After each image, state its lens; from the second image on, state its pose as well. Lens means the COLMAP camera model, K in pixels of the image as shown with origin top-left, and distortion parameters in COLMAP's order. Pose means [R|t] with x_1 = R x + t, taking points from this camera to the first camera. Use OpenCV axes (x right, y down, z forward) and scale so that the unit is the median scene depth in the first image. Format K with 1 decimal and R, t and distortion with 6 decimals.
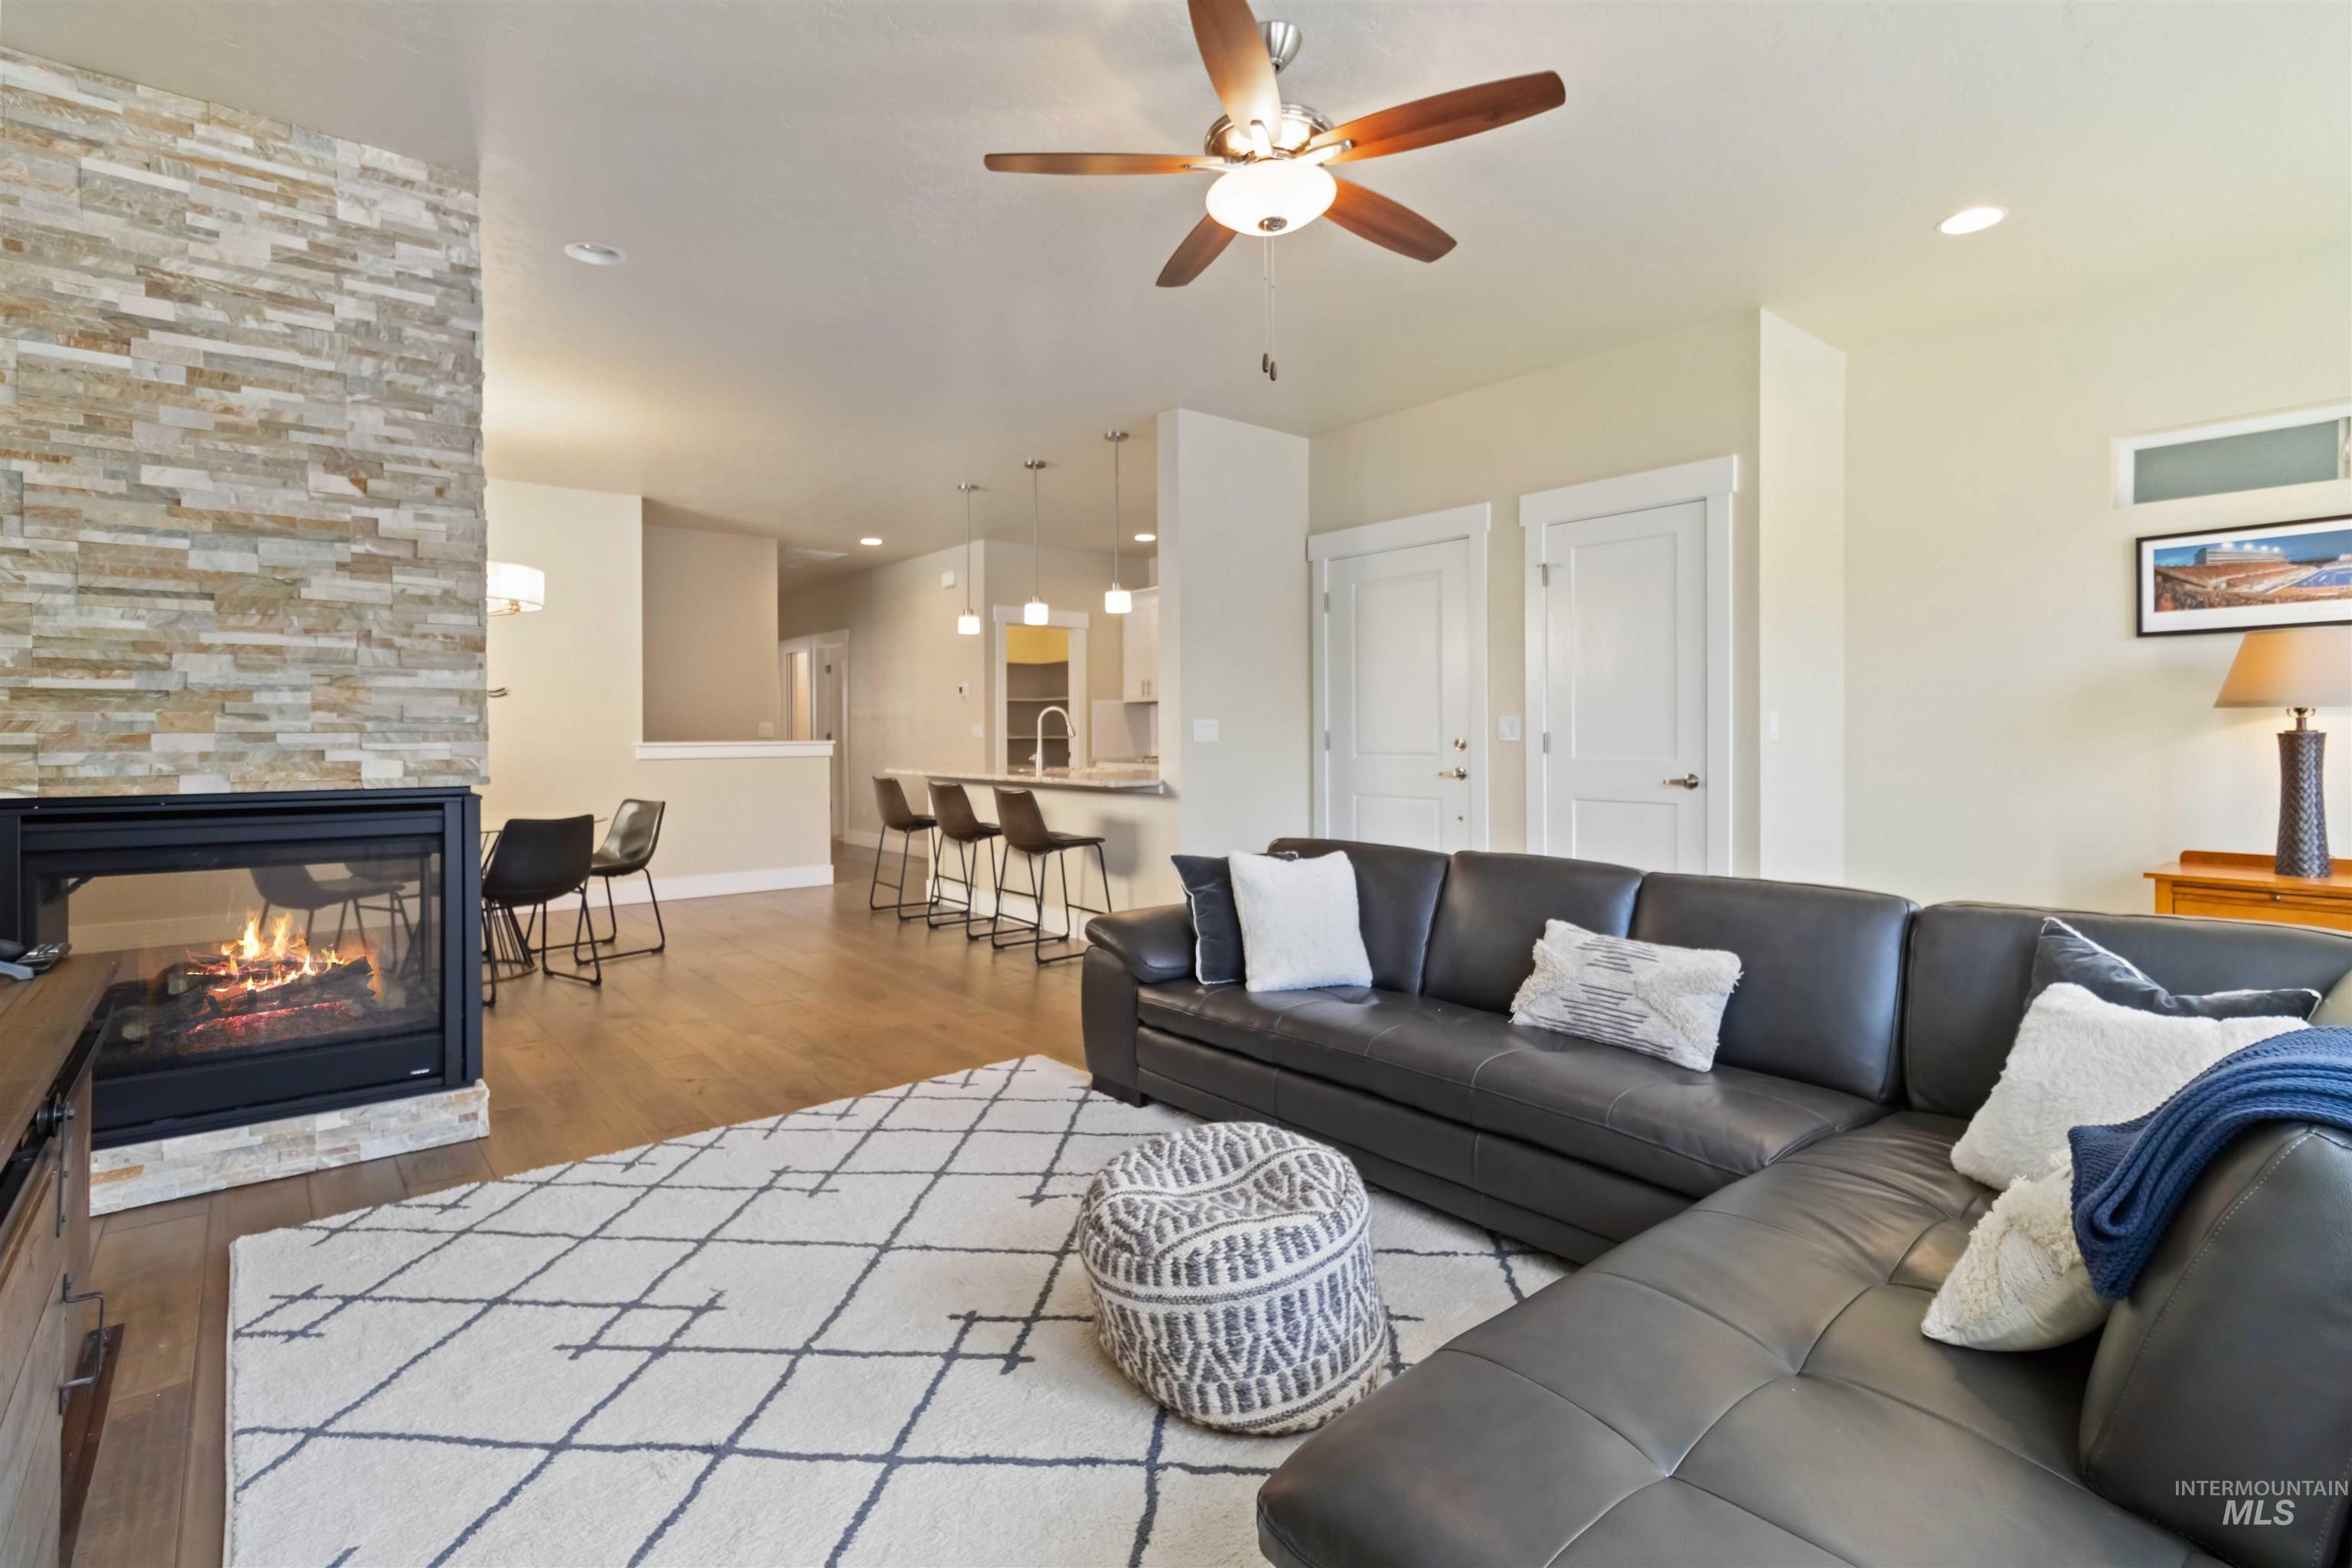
lens RADIAL K [[1103.9, 0, 1188.9], [0, 1103.9, 732.7], [0, 0, 1]] dist [0.001816, 0.000271]
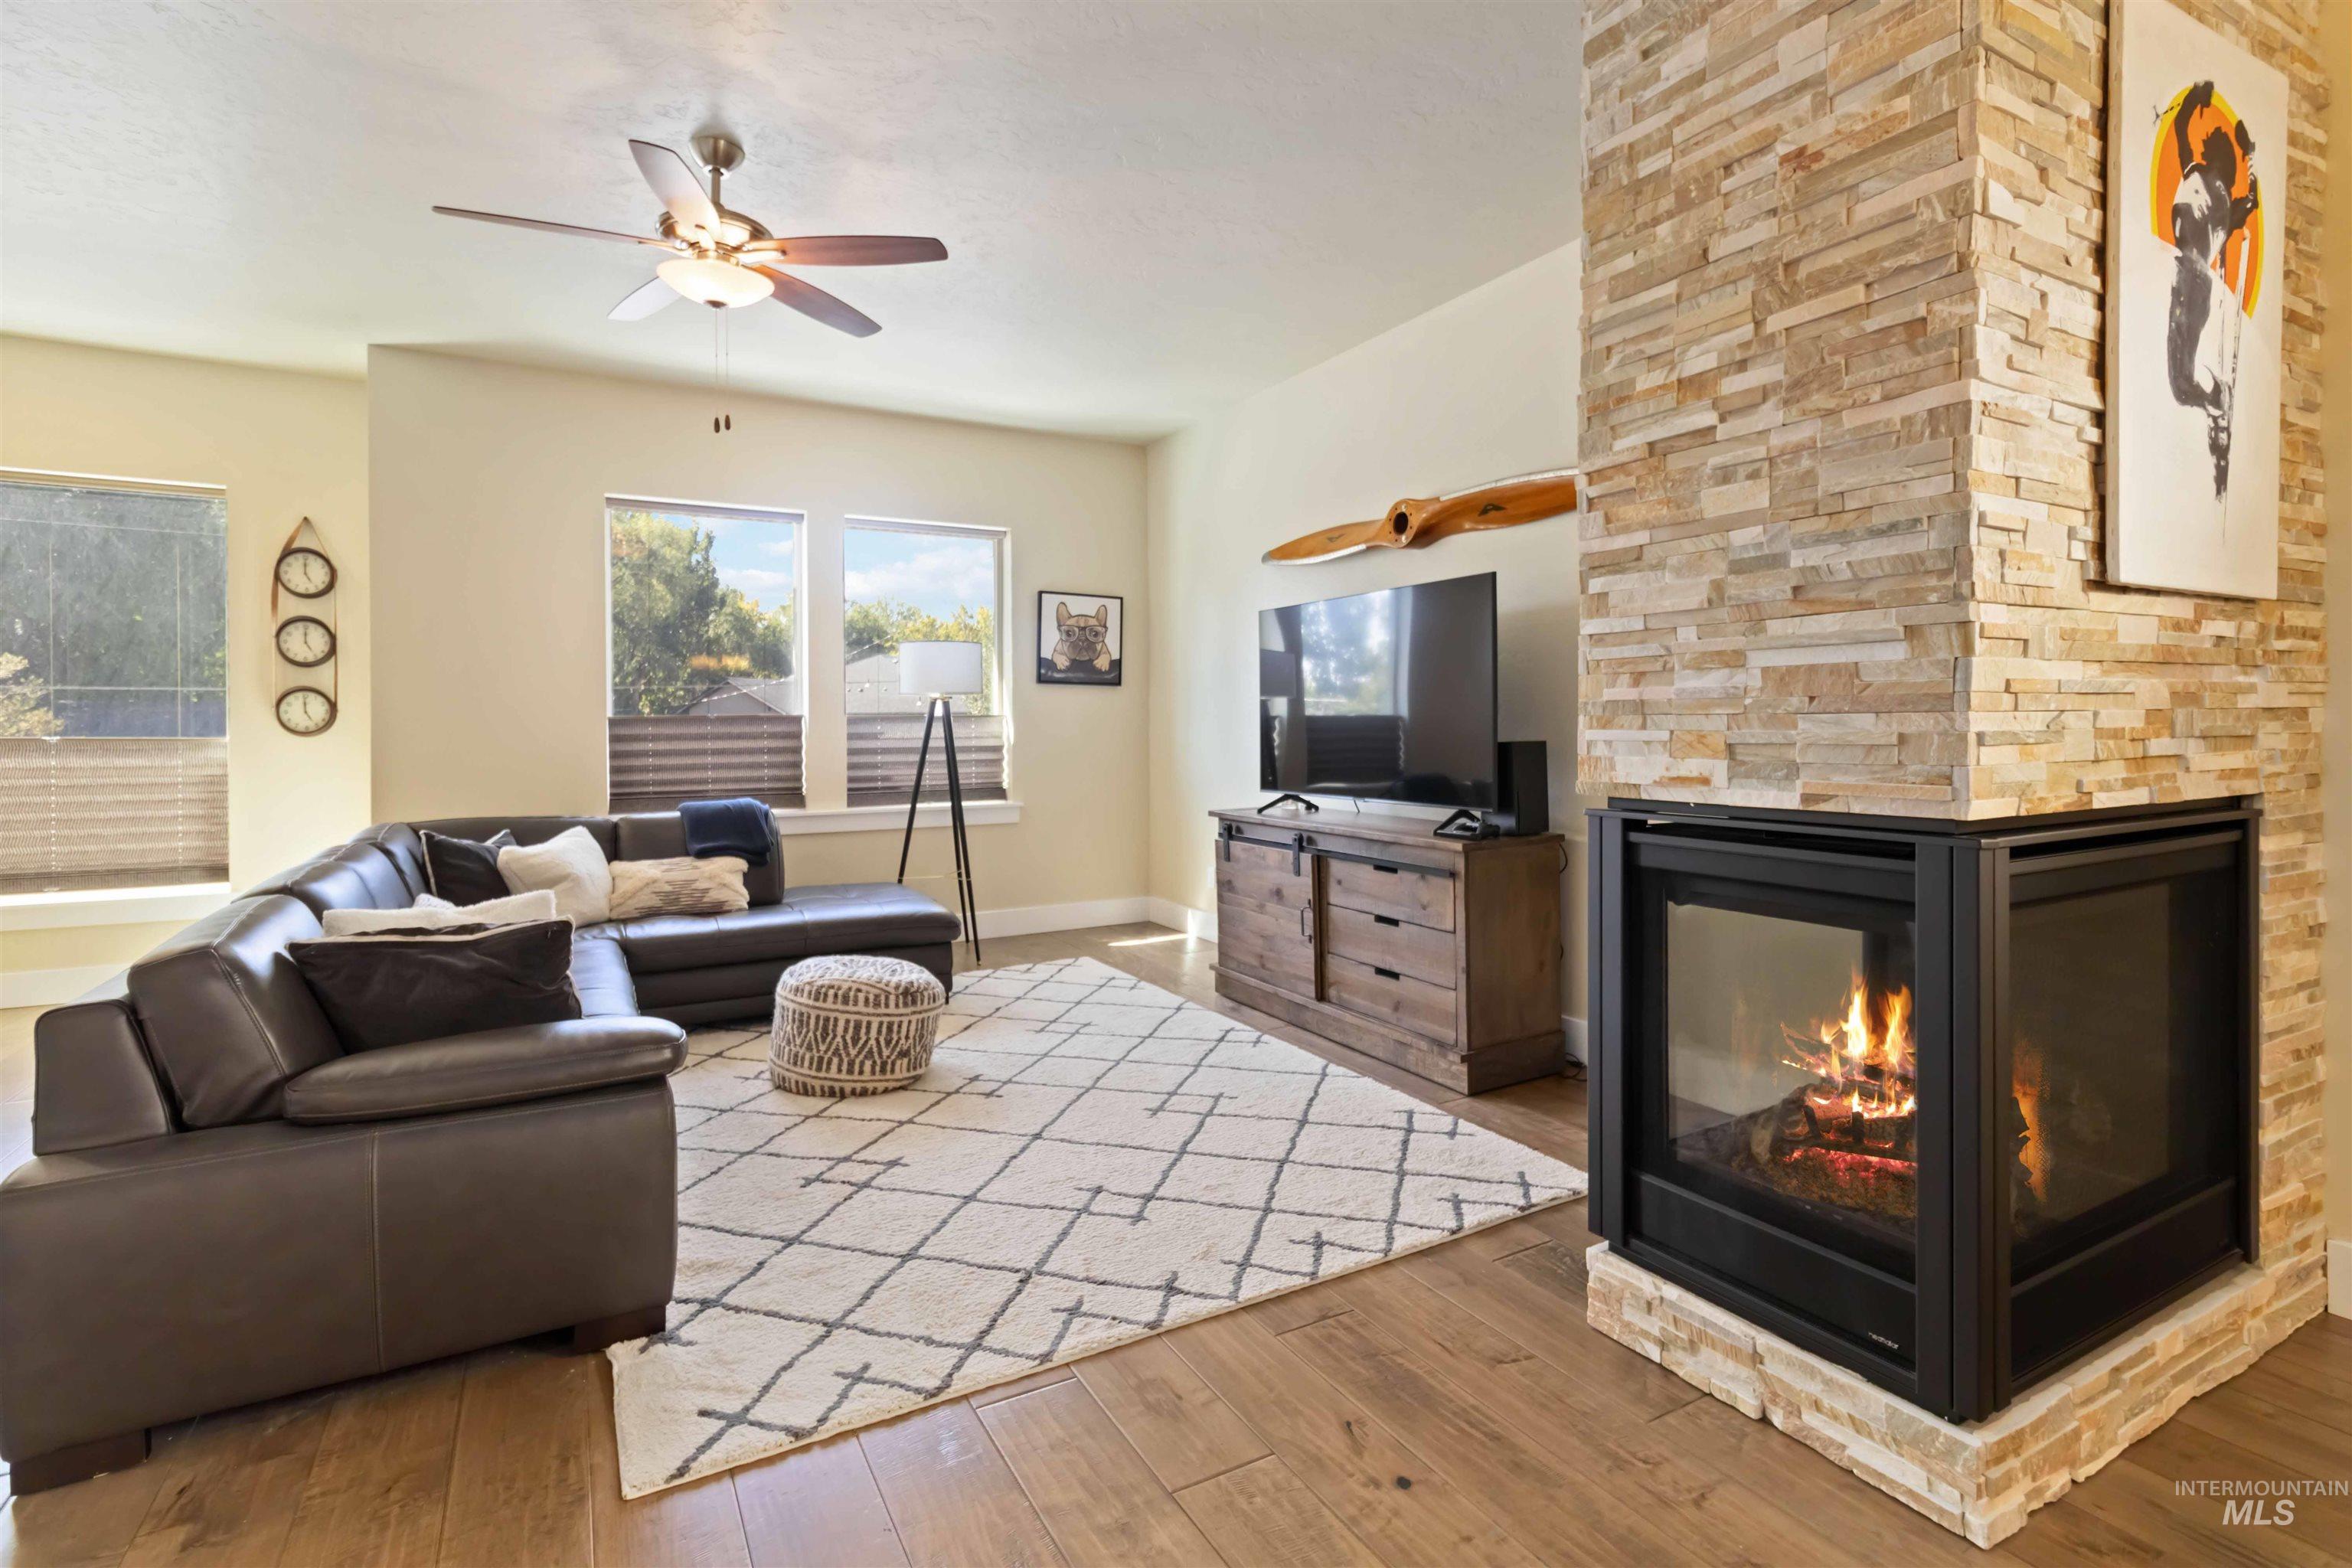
lens RADIAL K [[1102.2, 0, 1180.8], [0, 1102.2, 738.6], [0, 0, 1]] dist [0.001106, -0.000055]
pose [[-0.981588, 0.006415, 0.190904, -0.473021], [0.008309, 0.999924, 0.009123, 0.006252], [-0.190831, 0.010541, -0.981566, 1.529750]]
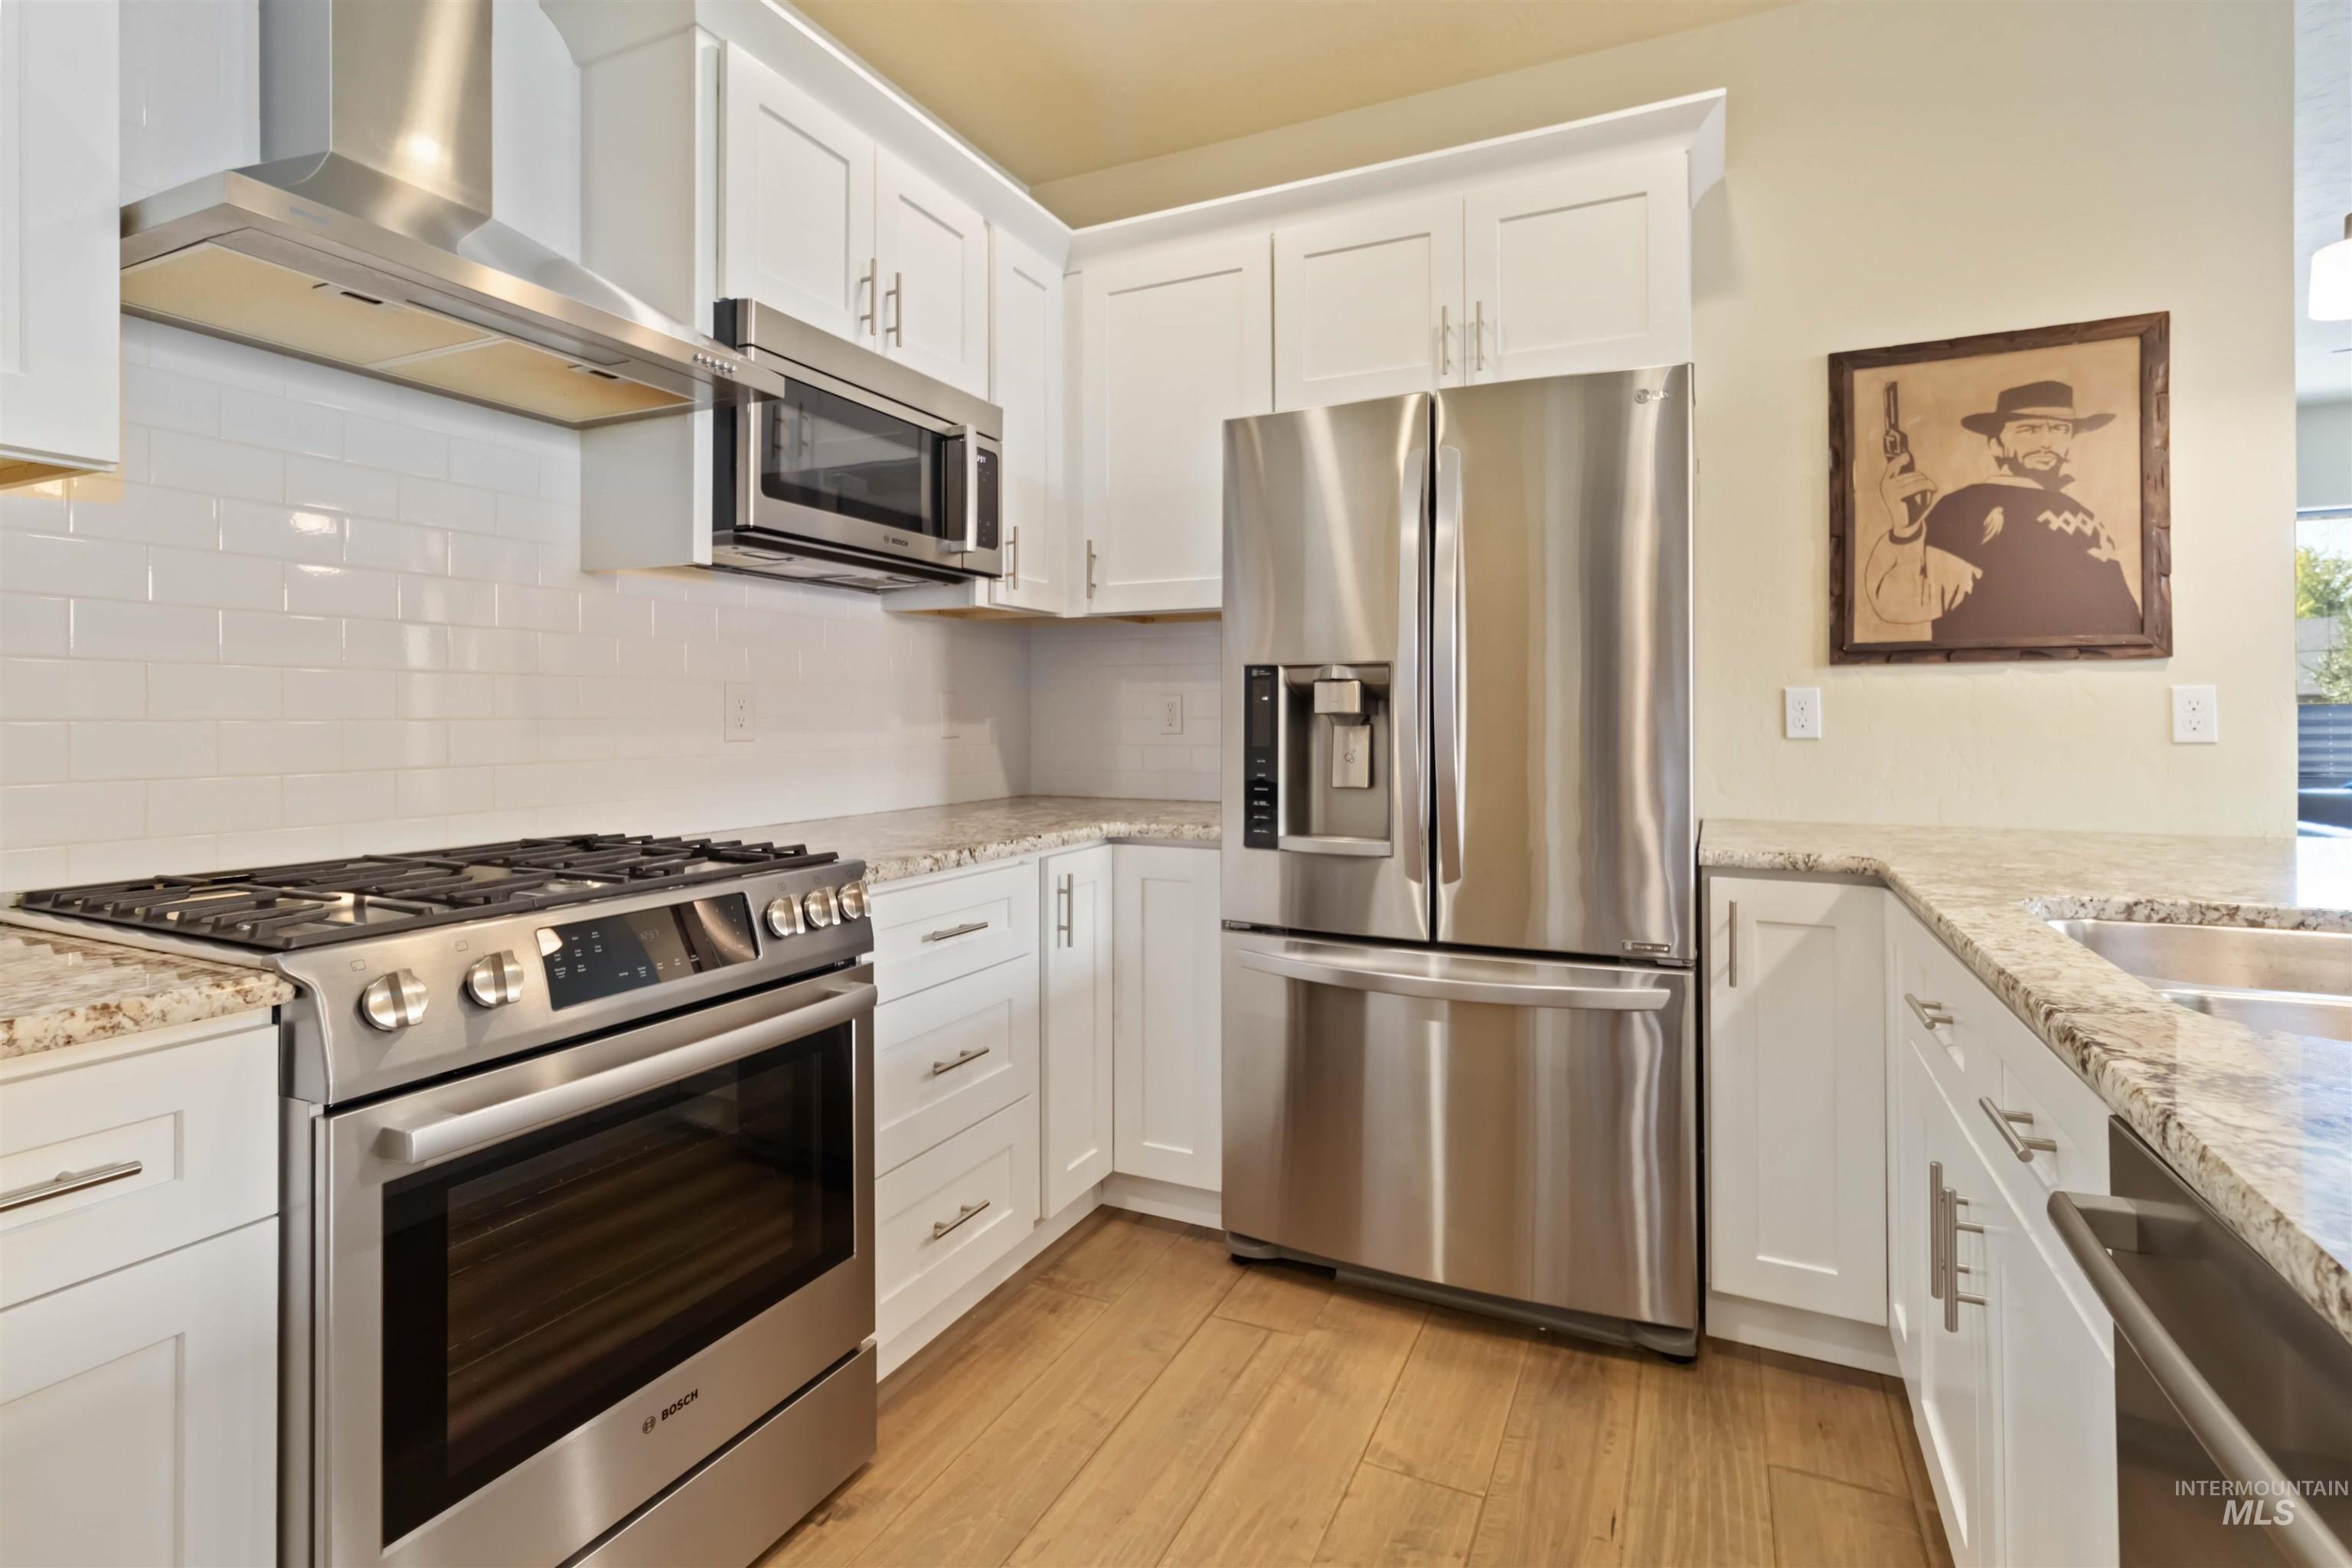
lens RADIAL K [[1087.5, 0, 1175.9], [0, 1087.5, 712.1], [0, 0, 1]] dist [0.001459, 0.000106]
pose [[-0.405767, 0.009837, 0.913924, -0.271931], [0.006844, 0.999947, -0.007724, -0.002208], [-0.913951, 0.003120, -0.405813, 2.438933]]
